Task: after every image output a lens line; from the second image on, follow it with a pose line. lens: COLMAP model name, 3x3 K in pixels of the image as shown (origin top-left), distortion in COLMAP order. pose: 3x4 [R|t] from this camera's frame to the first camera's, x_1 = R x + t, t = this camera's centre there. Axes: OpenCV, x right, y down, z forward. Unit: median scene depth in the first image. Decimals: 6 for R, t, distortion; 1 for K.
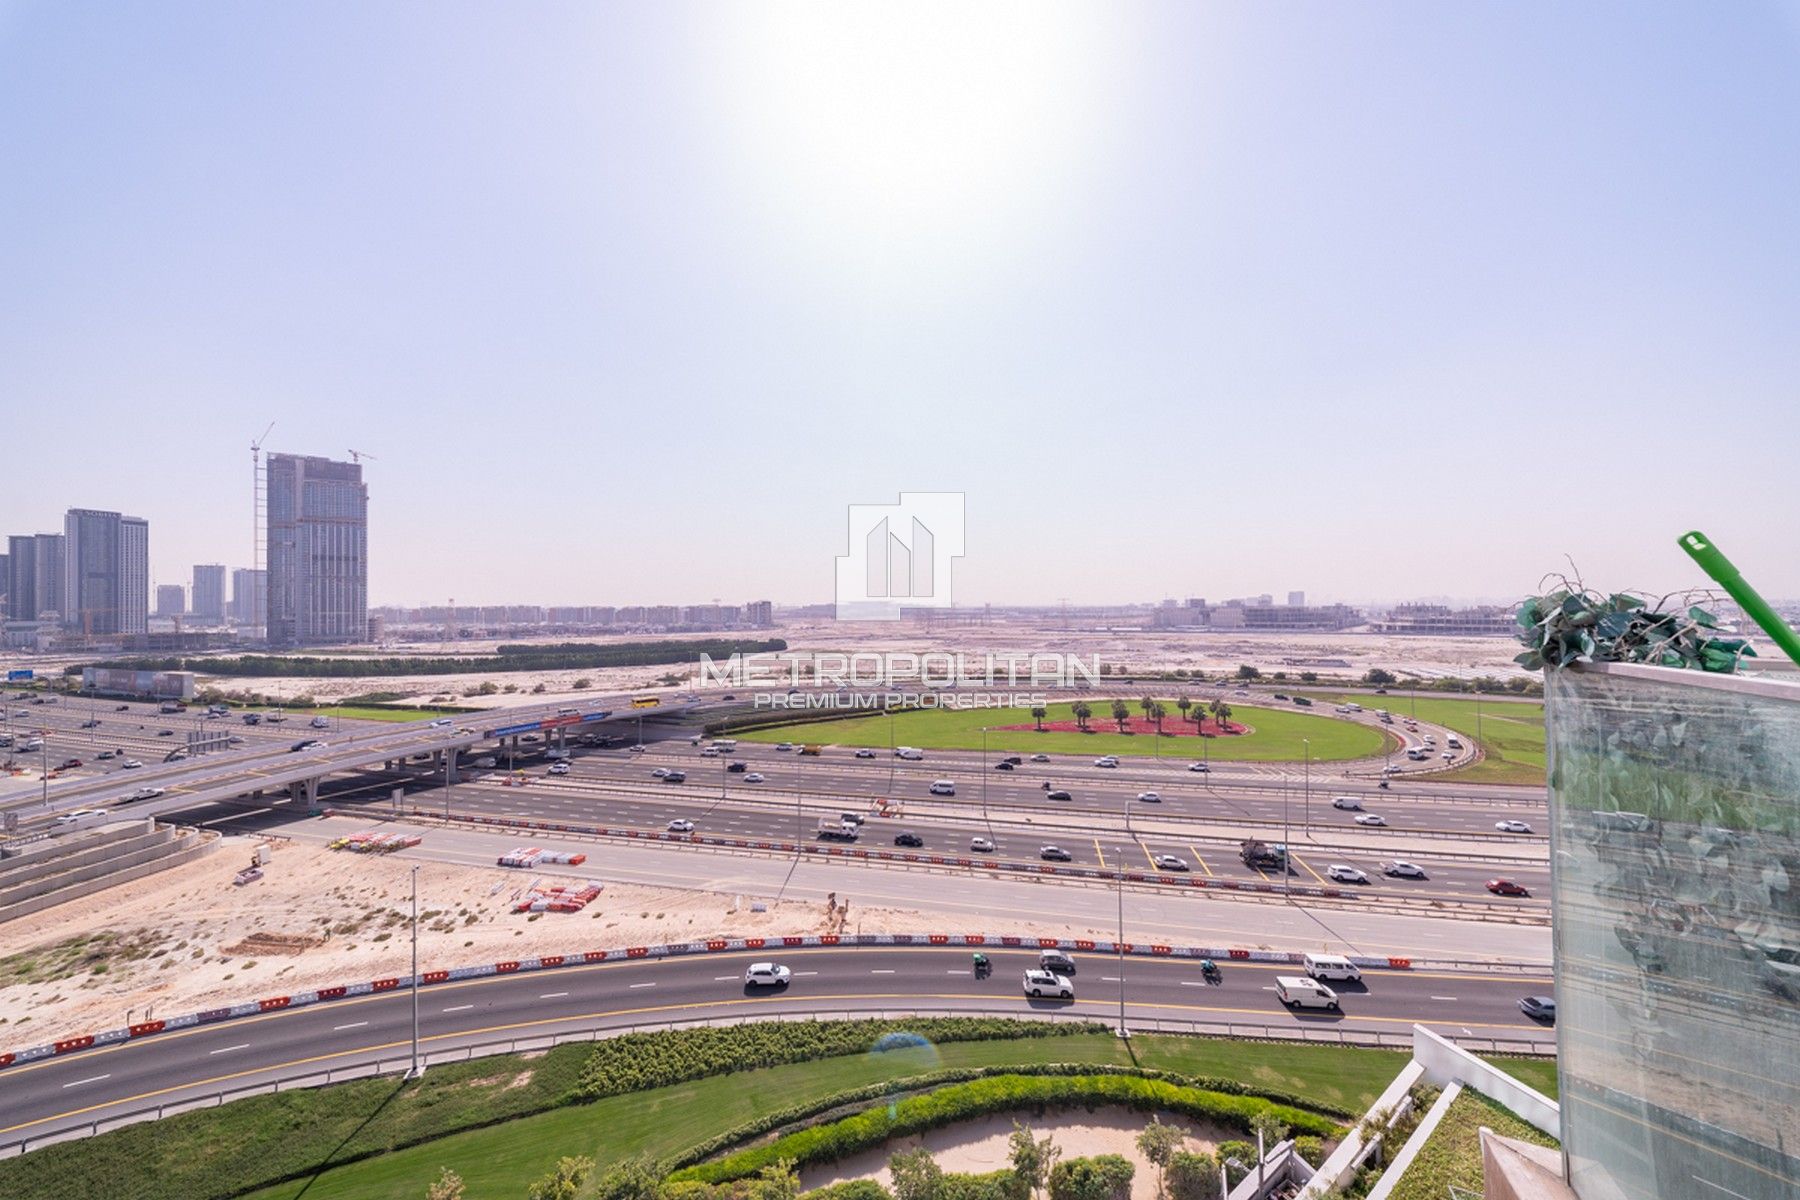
lens RADIAL K [[623.1, 0, 903.7], [0, 623.1, 606.6], [0, 0, 1]] dist [0.000385, -0.000351]
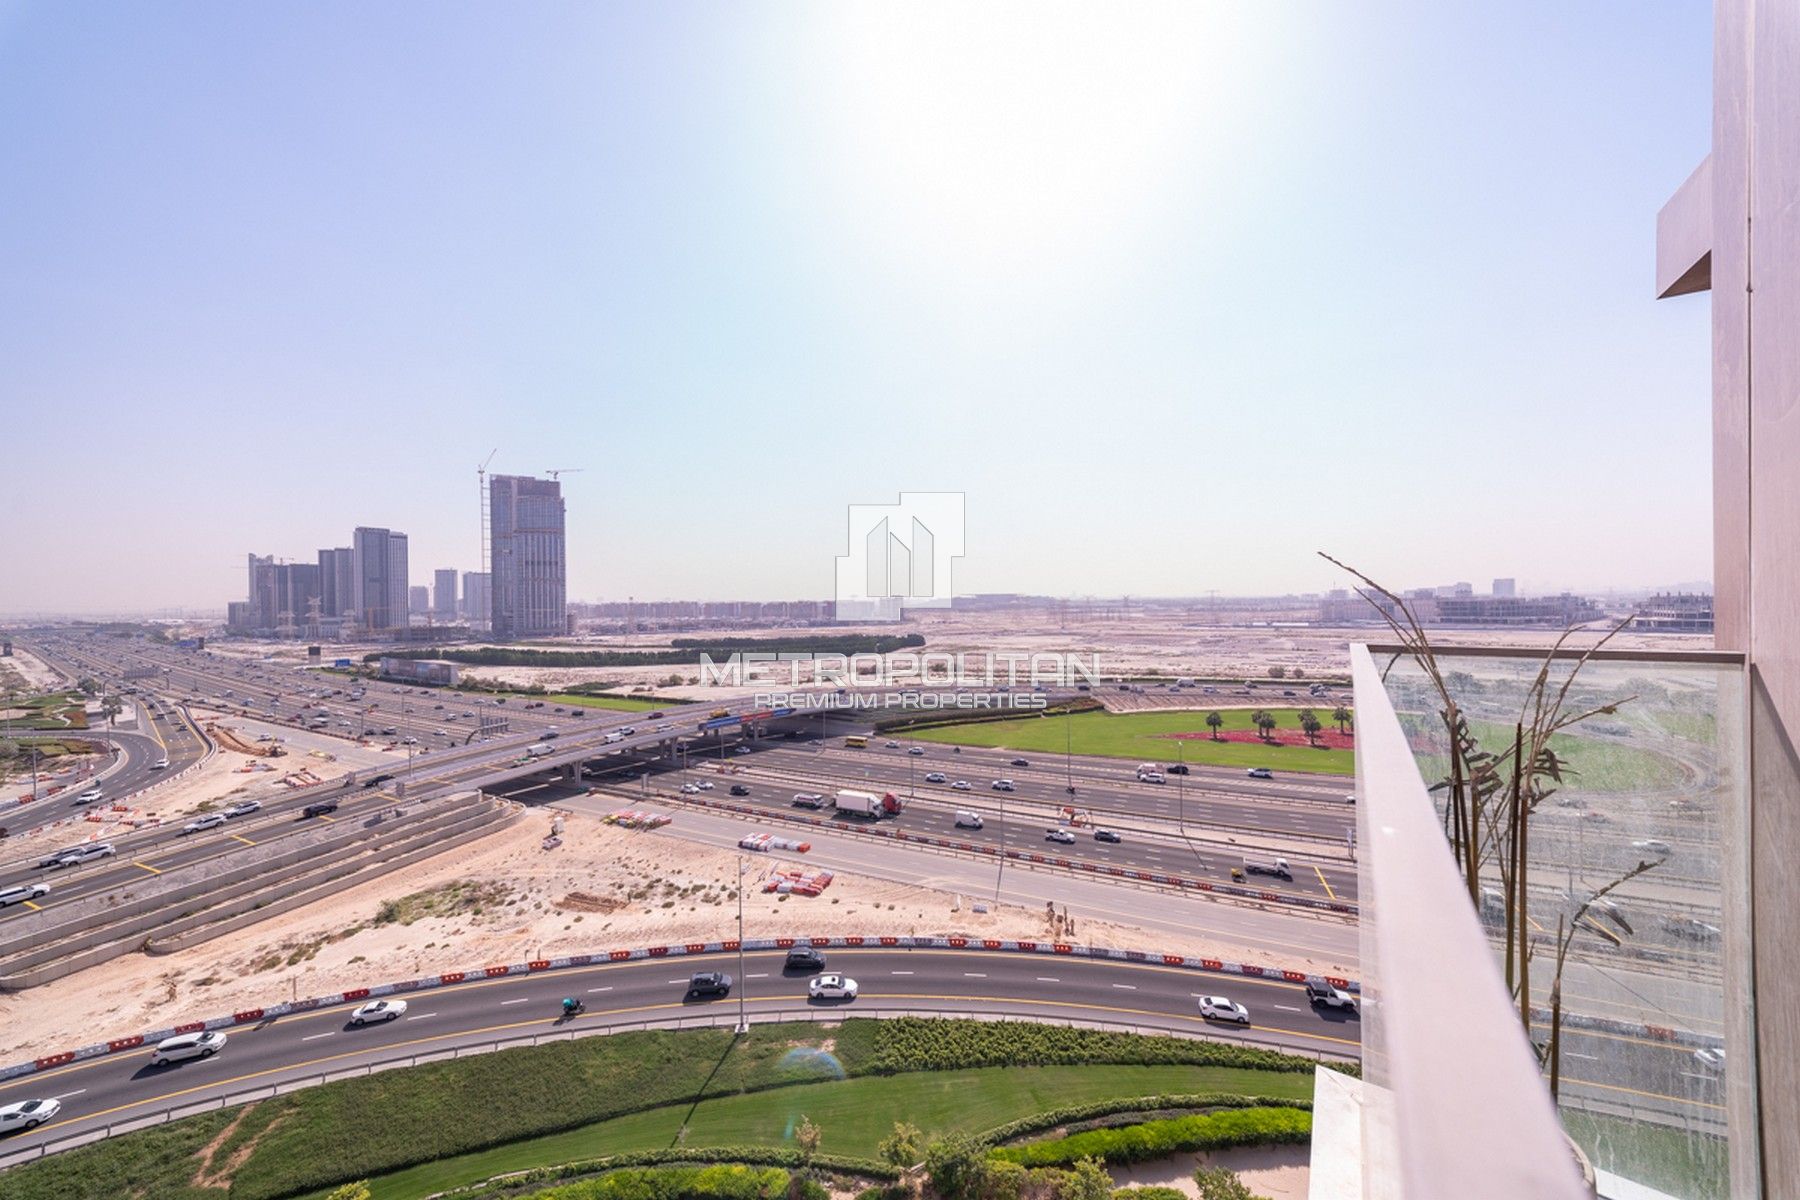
lens RADIAL K [[618.8, 0, 900.0], [0, 618.8, 600.0], [0, 0, 1]] dist [0.012903, -0.005071]
pose [[0.979516, -0.005945, -0.201280, -0.126388], [0.006514, 0.999976, 0.002165, -0.043225], [0.201262, -0.003432, 0.979531, -0.061750]]
